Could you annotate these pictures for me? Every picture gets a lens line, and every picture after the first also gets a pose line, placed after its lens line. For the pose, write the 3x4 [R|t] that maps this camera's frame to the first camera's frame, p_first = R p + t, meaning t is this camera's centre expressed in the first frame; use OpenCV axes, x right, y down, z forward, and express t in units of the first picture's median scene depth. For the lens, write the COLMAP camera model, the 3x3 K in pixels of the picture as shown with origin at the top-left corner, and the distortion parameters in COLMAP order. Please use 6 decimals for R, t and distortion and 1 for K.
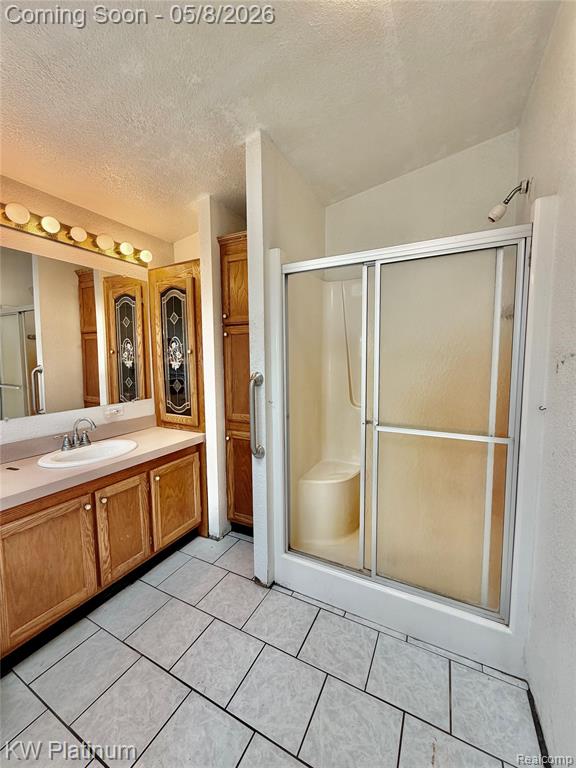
lens RADIAL K [[305.3, 0, 286.7], [0, 305.3, 382.8], [0, 0, 1]] dist [0.001858, 0.000114]
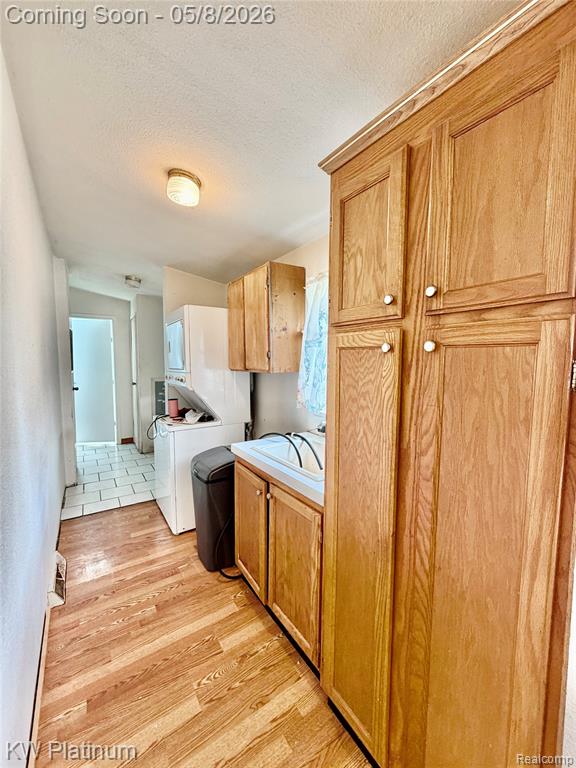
lens RADIAL K [[305.3, 0, 288.0], [0, 305.3, 384.2], [0, 0, 1]] dist [0.001858, 0.000114]
pose [[0.880486, 0.047412, -0.471696, -0.176619], [-0.048201, 0.998783, 0.010418, -0.114745], [0.471616, 0.013564, 0.881700, 0.645252]]
